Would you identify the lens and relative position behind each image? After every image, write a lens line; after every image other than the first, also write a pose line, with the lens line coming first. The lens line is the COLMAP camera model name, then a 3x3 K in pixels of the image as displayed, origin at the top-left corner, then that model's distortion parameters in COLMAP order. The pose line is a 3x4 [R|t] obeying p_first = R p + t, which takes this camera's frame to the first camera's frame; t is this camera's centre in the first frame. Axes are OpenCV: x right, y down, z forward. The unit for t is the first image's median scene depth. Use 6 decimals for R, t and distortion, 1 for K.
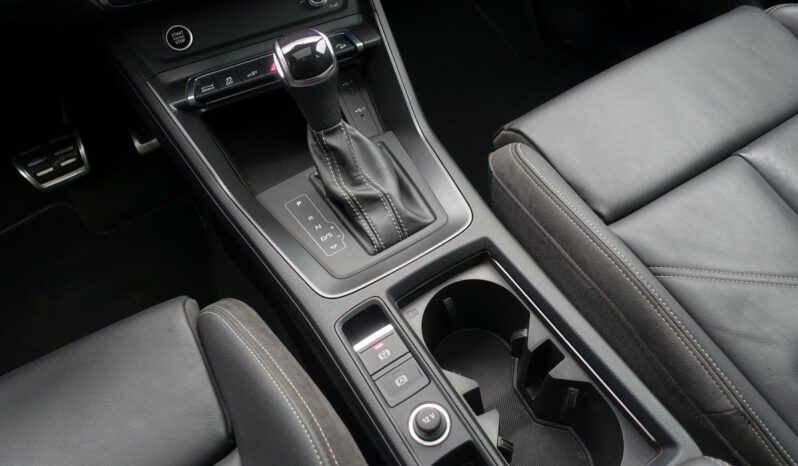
lens RADIAL K [[553.4, 0, 399.4], [0, 553.4, 230.0], [0, 0, 1]] dist [0.013445, -0.003865]
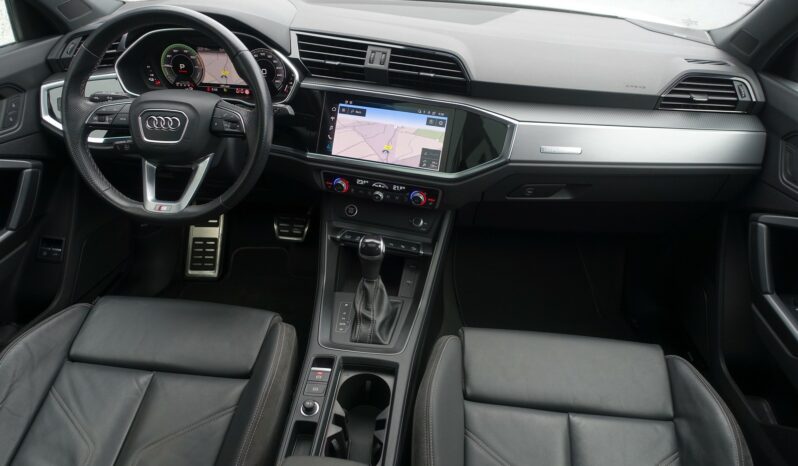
lens RADIAL K [[553.4, 0, 398.2], [0, 553.4, 231.3], [0, 0, 1]] dist [0.013445, -0.003865]
pose [[0.788859, 0.439721, -0.429356, 0.759726], [-0.535497, 0.834609, -0.129116, -0.119287], [0.301570, 0.331773, 0.893858, -0.887155]]
